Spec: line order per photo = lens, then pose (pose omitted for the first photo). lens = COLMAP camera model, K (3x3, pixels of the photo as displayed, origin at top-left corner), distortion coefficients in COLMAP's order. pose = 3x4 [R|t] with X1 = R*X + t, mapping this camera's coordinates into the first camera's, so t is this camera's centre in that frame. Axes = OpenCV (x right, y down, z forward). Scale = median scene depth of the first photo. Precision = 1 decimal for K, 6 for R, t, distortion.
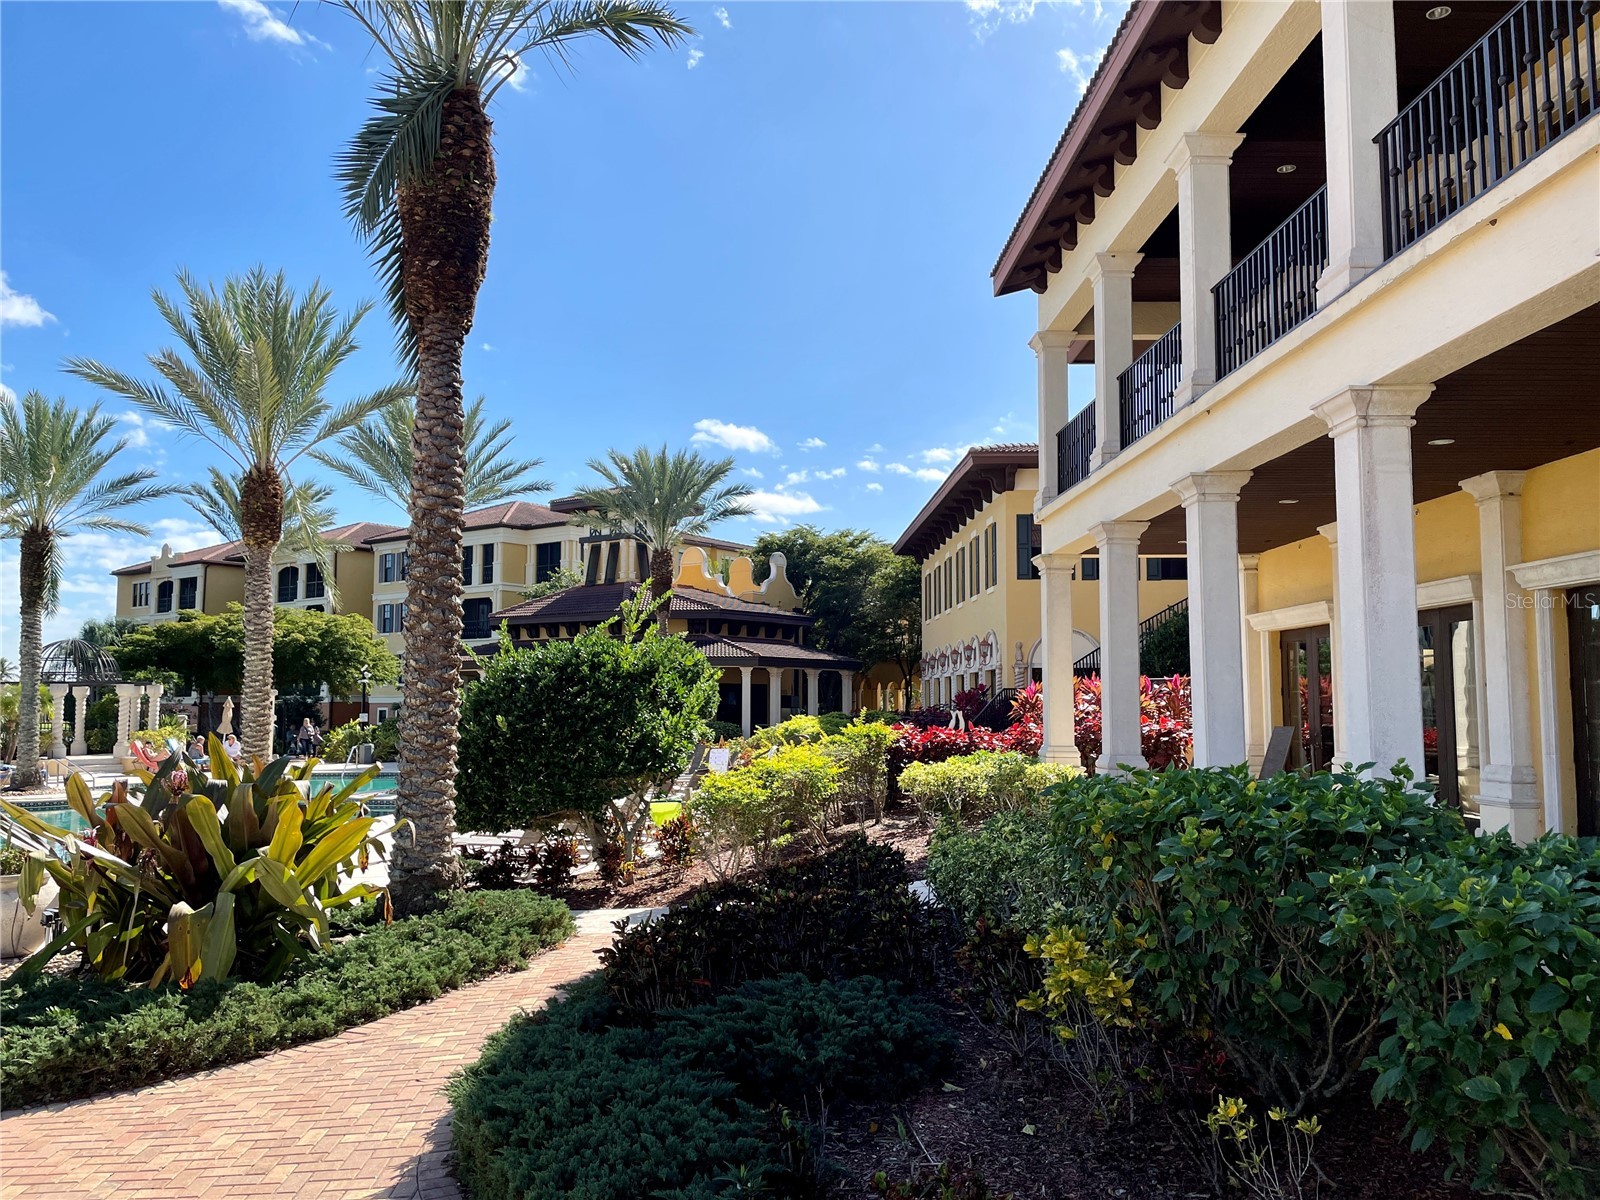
lens RADIAL K [[1170.3, 0, 800.0], [0, 1170.3, 600.0], [0, 0, 1]] dist [0.002013, 0.001081]
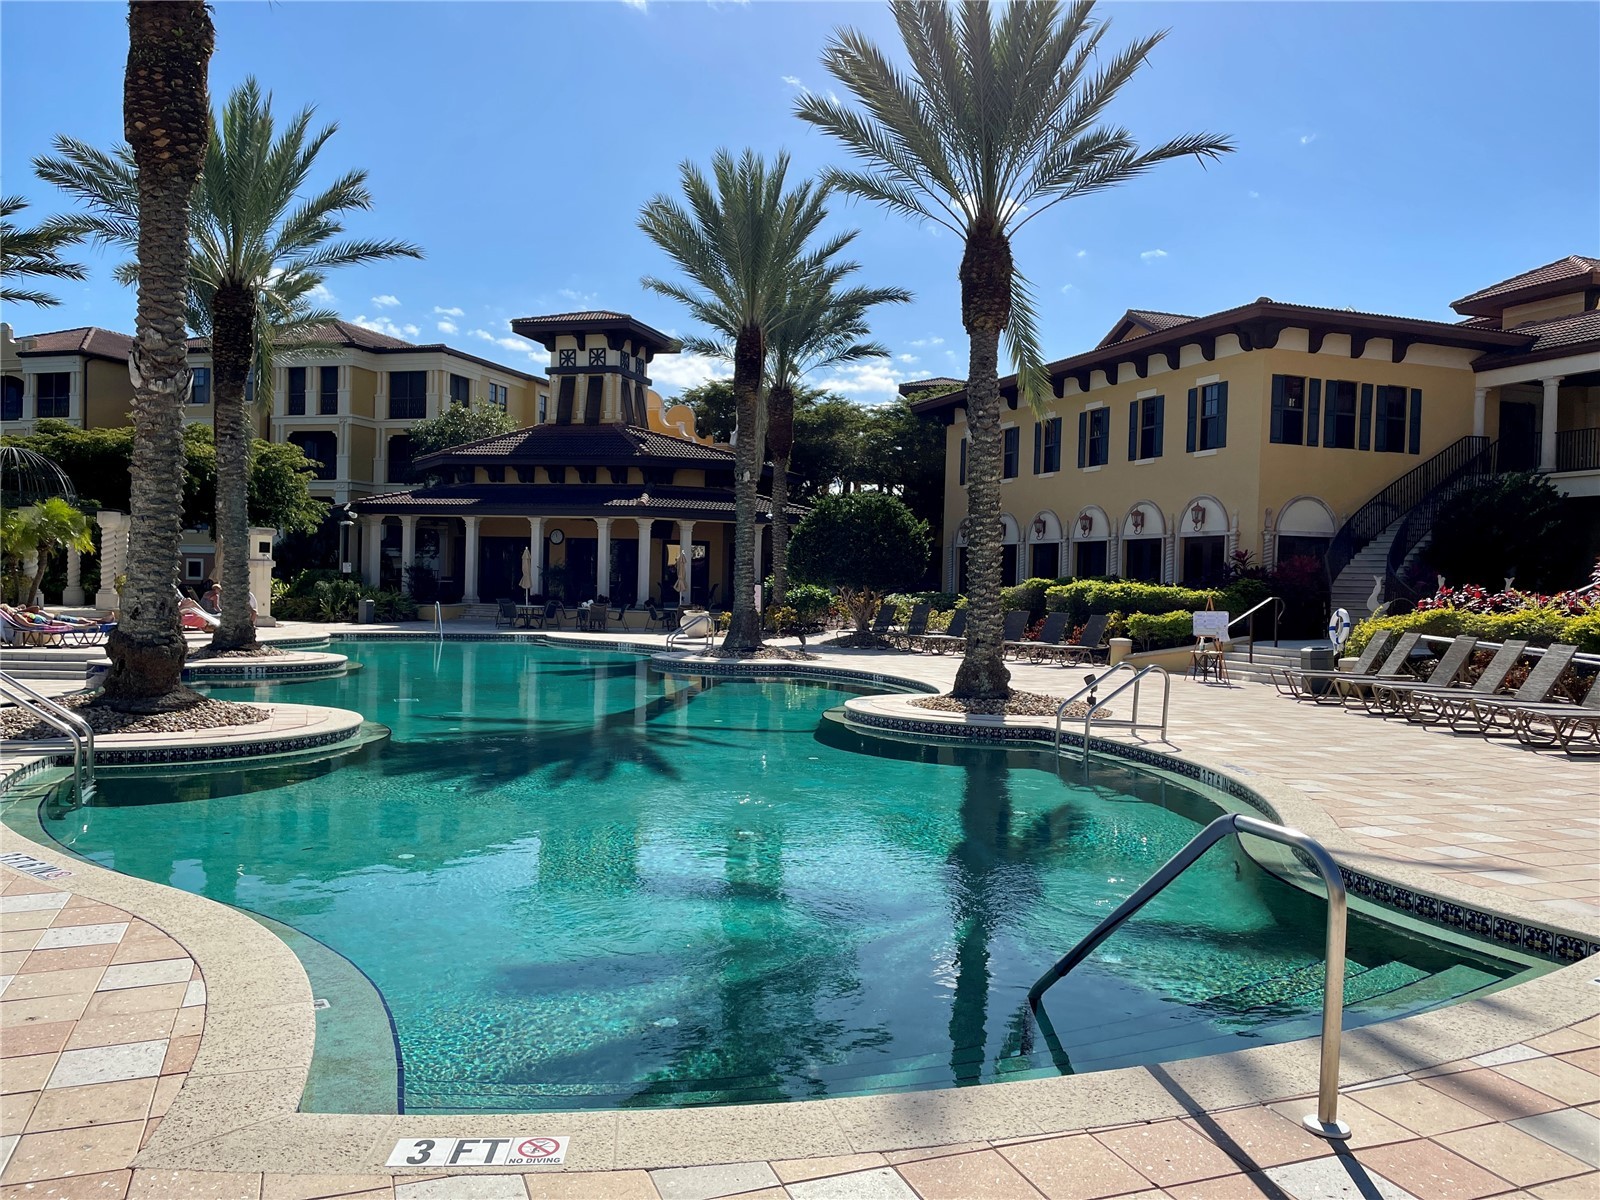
lens RADIAL K [[1215.4, 0, 800.0], [0, 1215.4, 600.0], [0, 0, 1]] dist [0.002210, -0.001455]
pose [[0.941655, 0.025552, 0.335609, -0.312246], [-0.059042, 0.994193, 0.089967, 0.024894], [-0.331361, -0.104533, 0.937695, 0.098582]]
